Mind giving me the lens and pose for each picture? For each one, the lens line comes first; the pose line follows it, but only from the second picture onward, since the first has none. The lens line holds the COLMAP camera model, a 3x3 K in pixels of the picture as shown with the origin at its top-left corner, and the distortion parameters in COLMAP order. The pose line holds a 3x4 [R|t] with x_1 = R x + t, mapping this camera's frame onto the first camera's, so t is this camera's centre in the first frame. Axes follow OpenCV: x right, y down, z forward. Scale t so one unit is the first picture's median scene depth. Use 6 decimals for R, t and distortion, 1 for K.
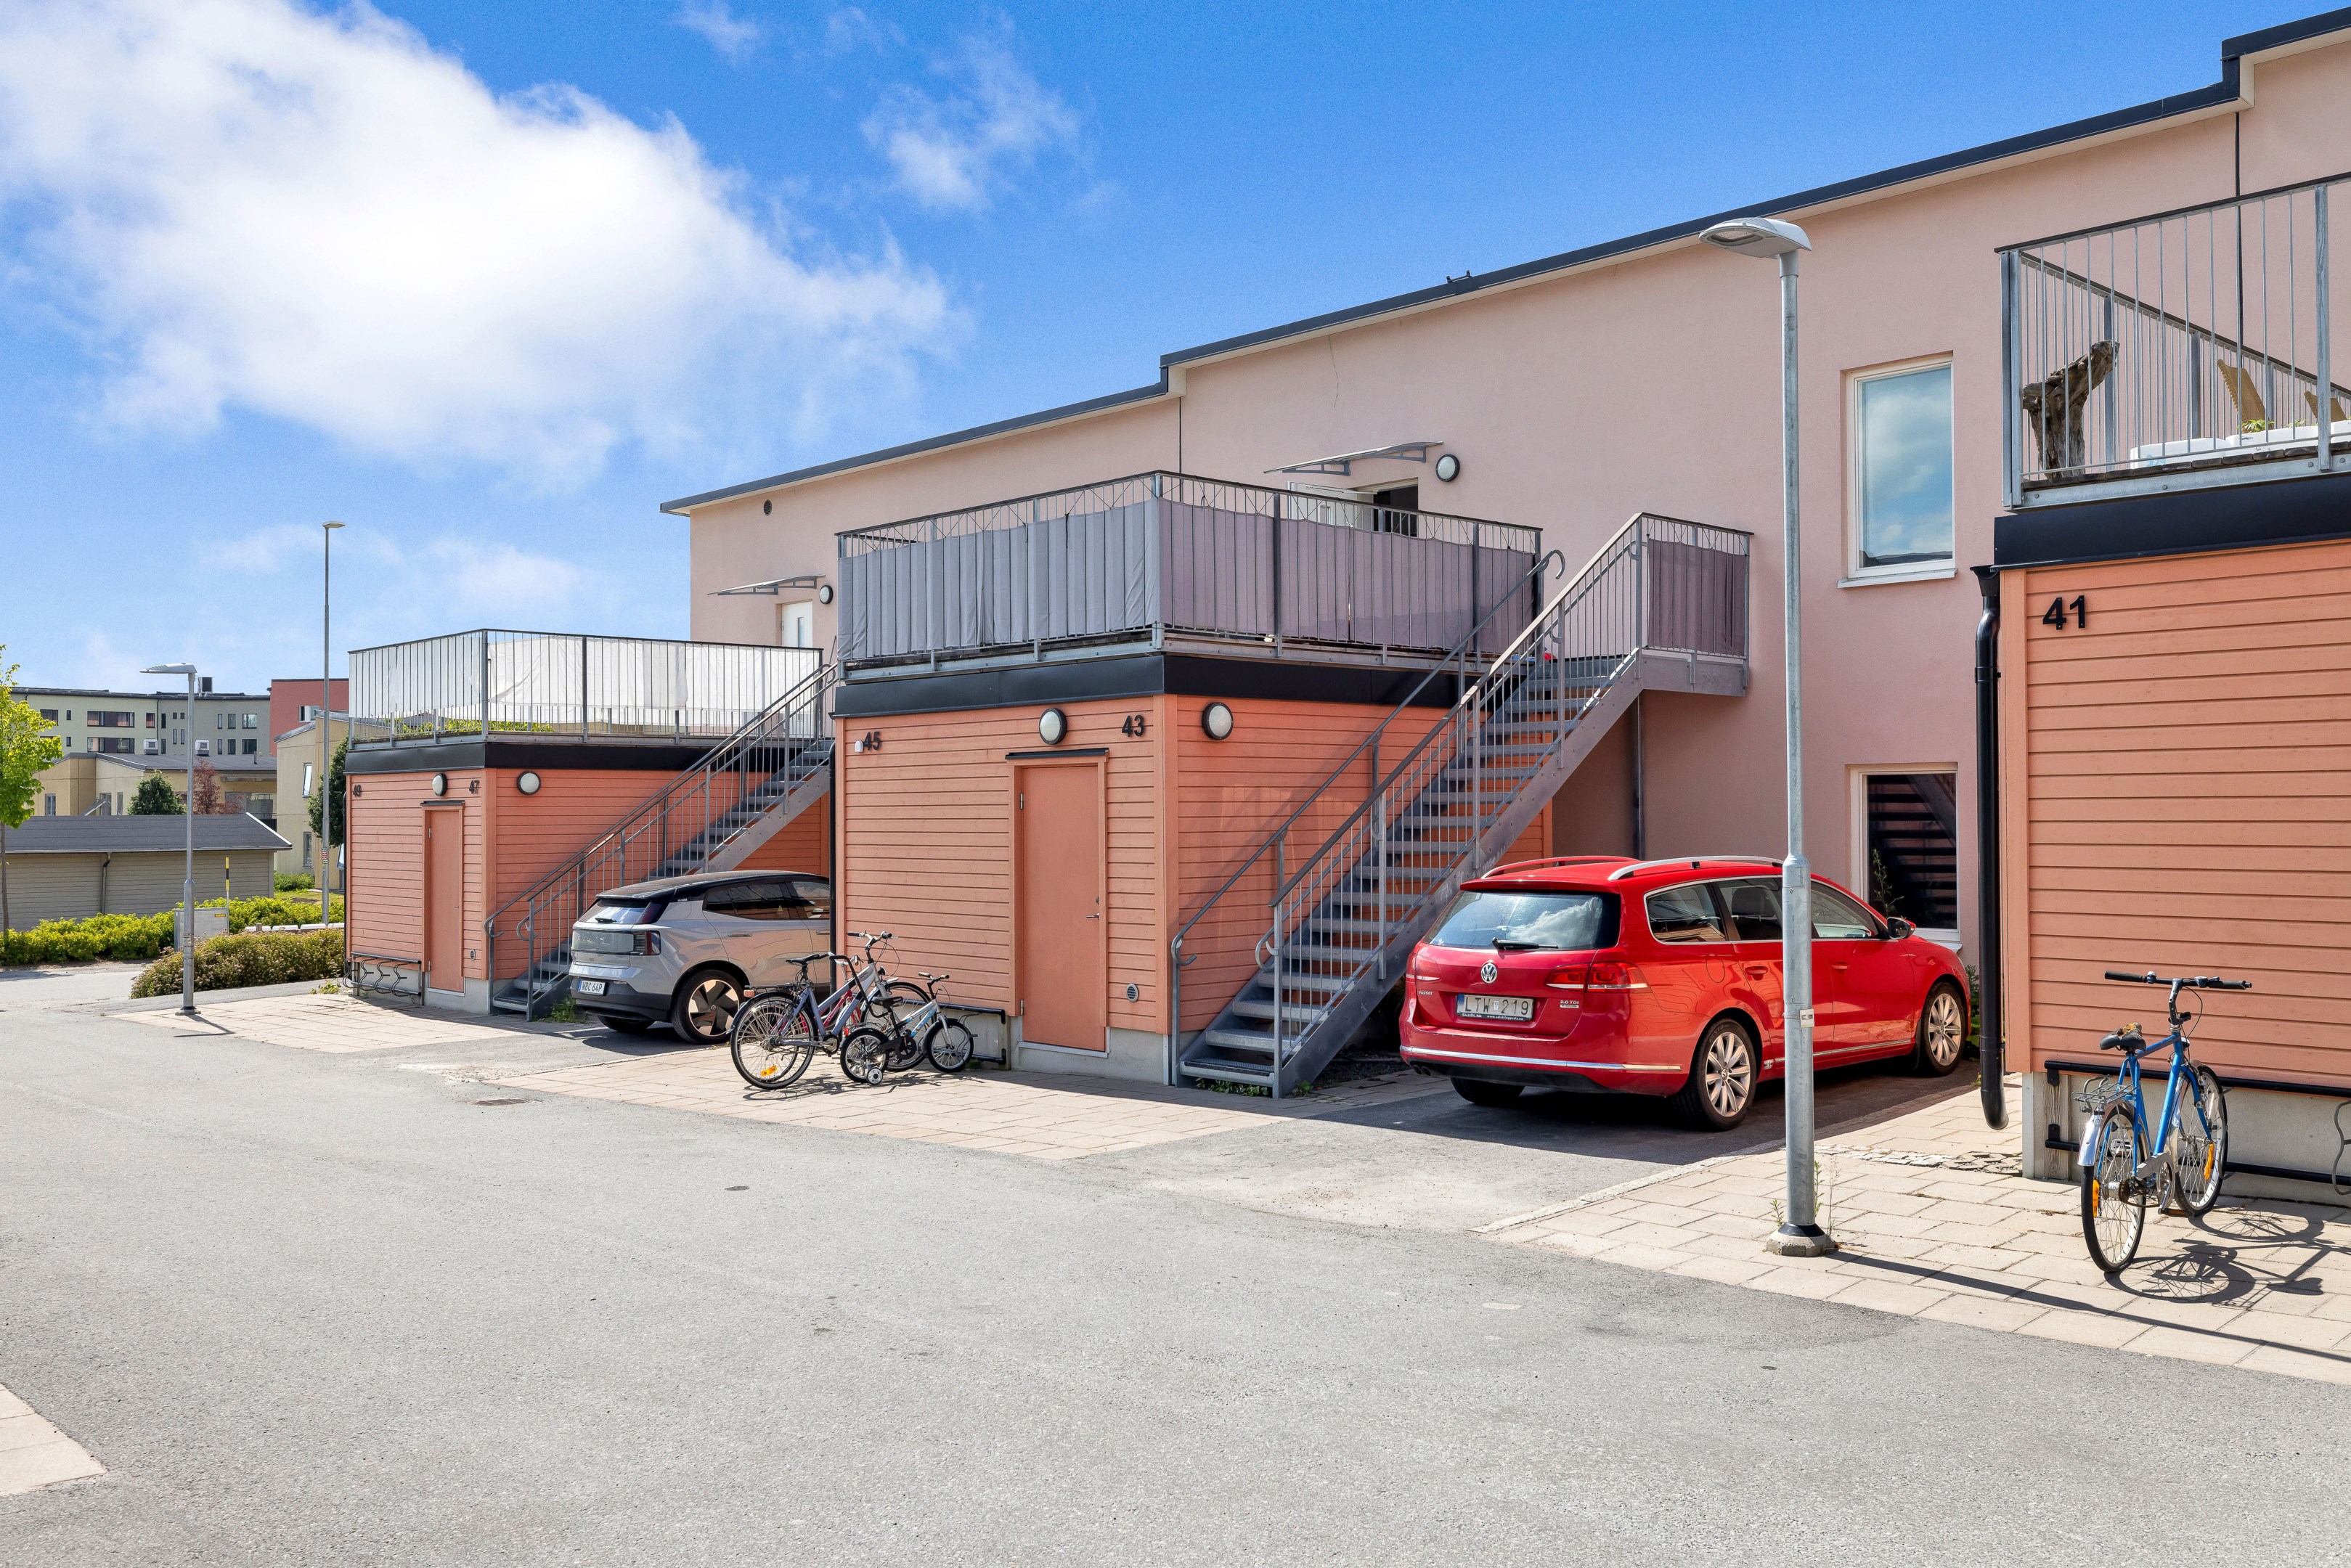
lens RADIAL K [[1944.4, 0, 1181.3], [0, 1944.4, 804.6], [0, 0, 1]] dist [0.135132, 0.008584]
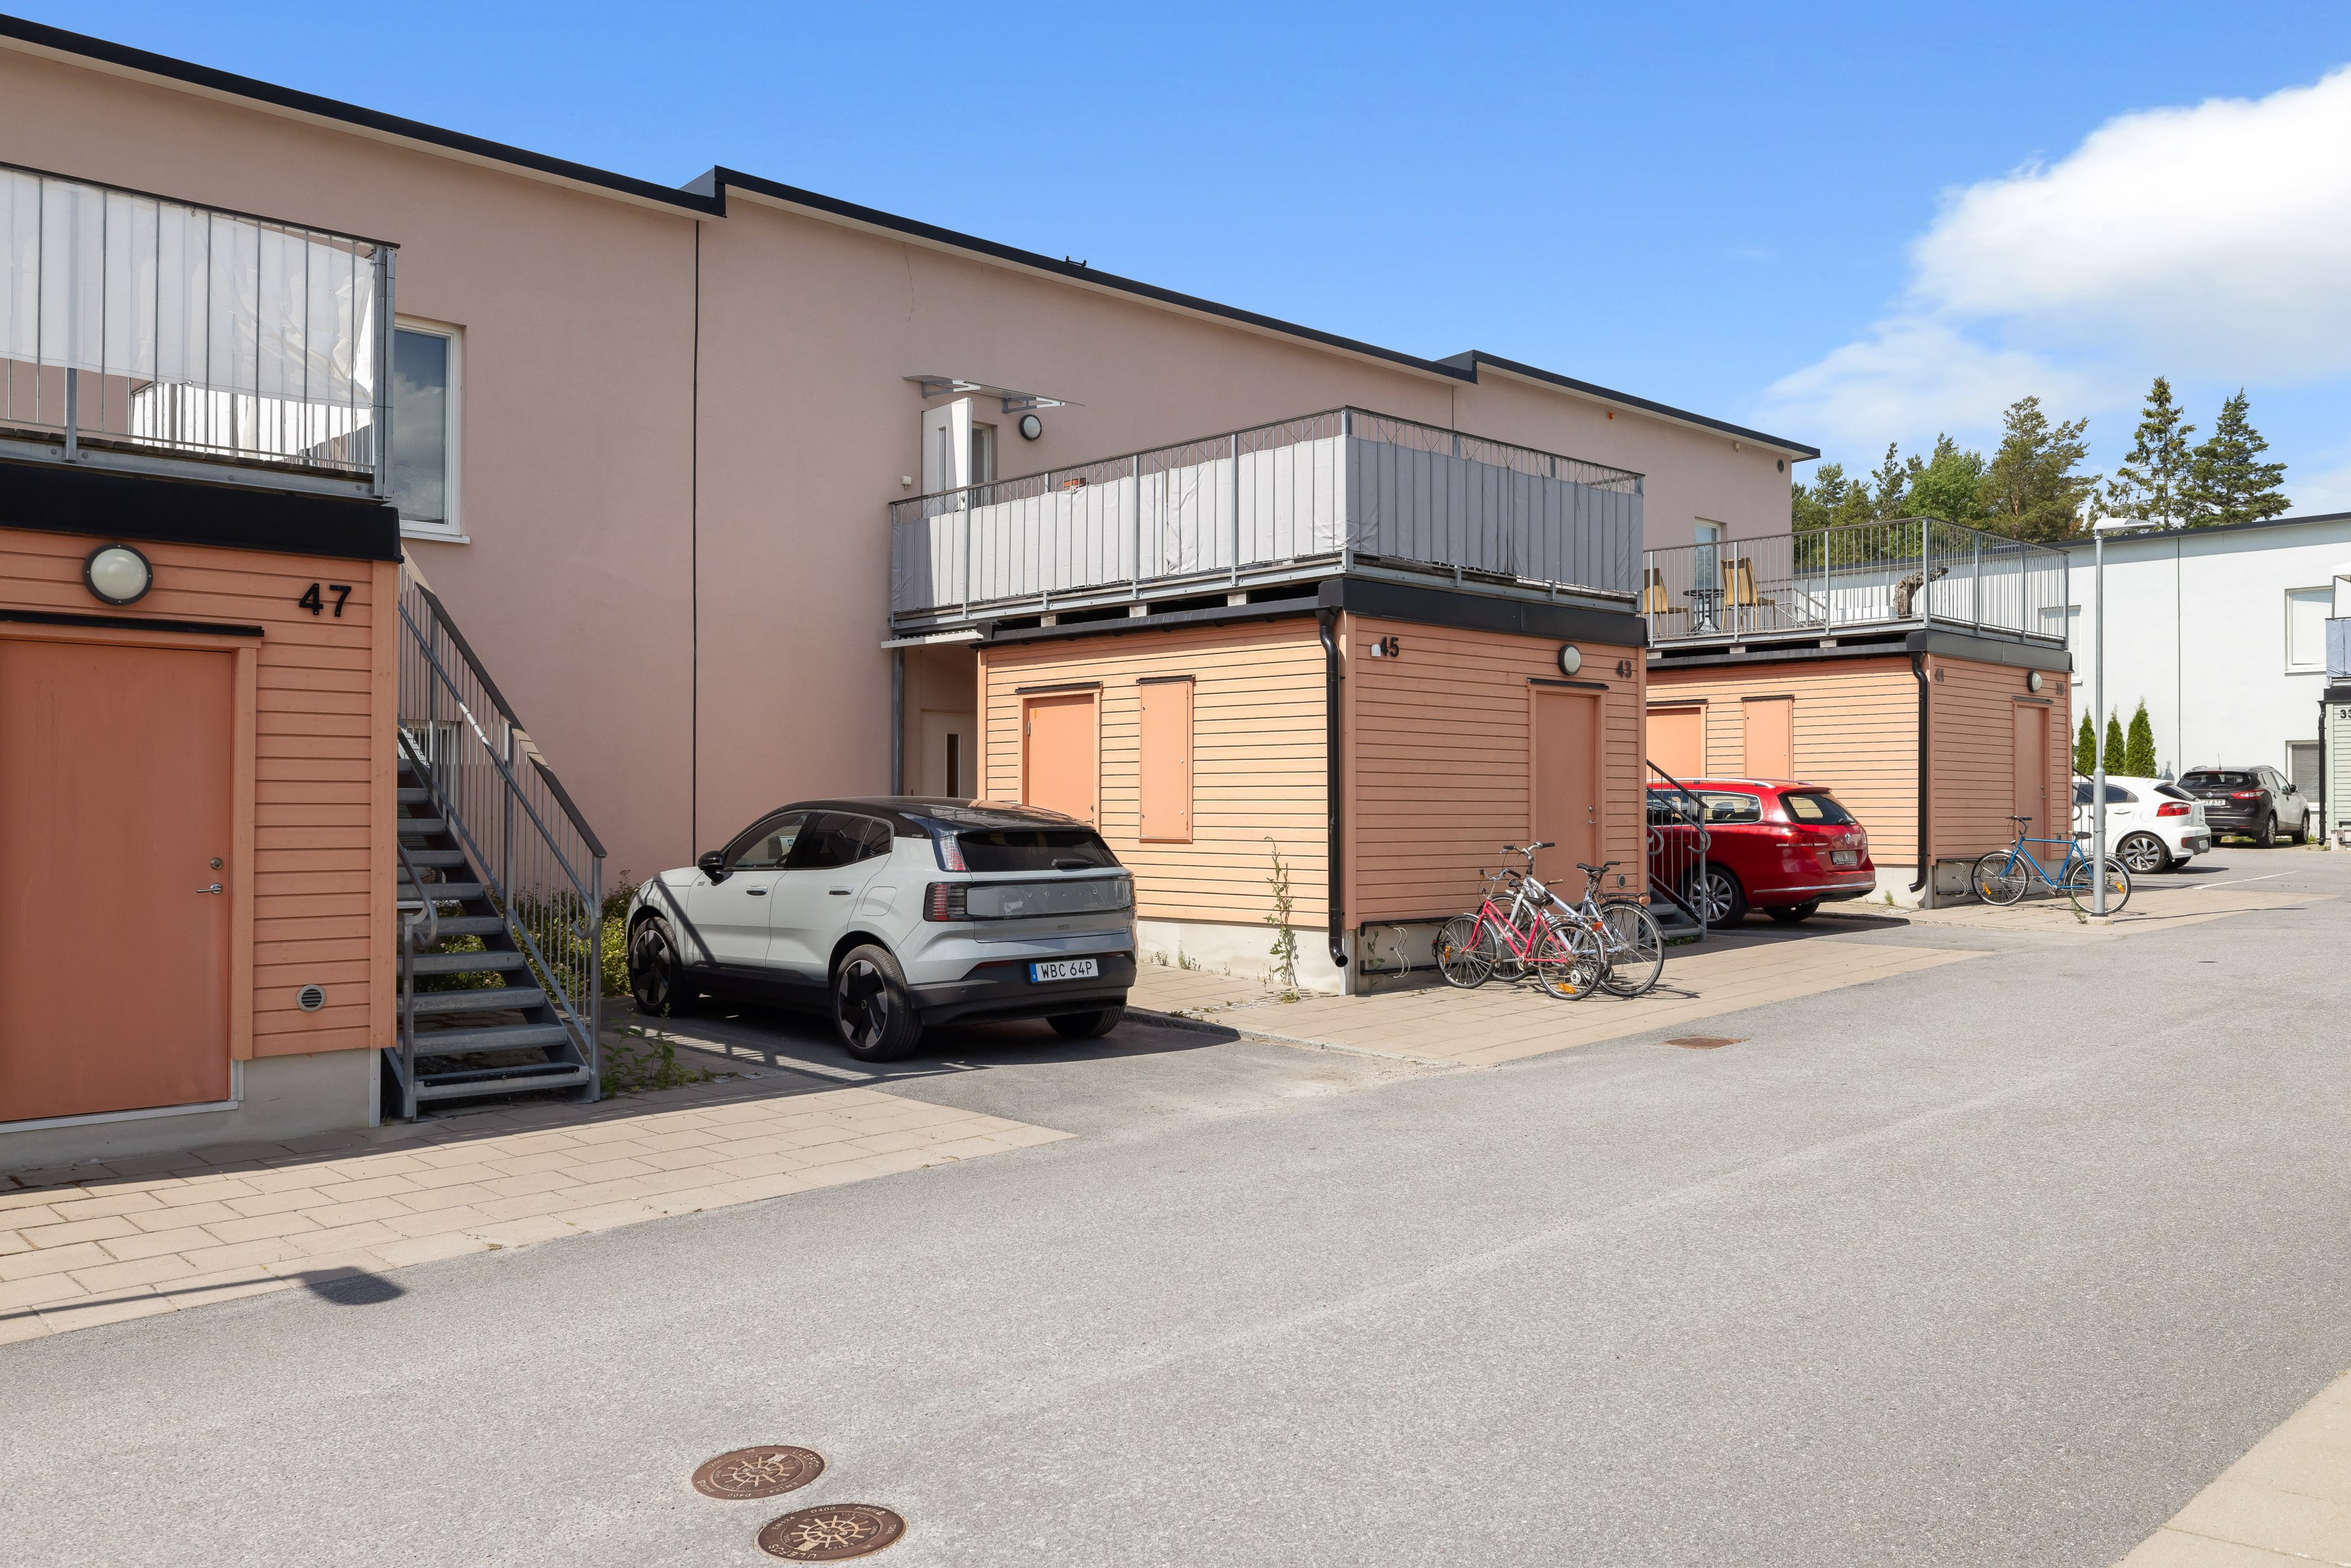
lens RADIAL K [[1834.6, 0, 1178.5], [0, 1834.6, 785.6], [0, 0, 1]] dist [-0.037705, -0.009966]
pose [[-0.017349, 0.018130, 0.999685, -1.021111], [-0.009352, 0.999789, -0.018294, 0.050146], [-0.999806, -0.009667, -0.017175, 1.114174]]
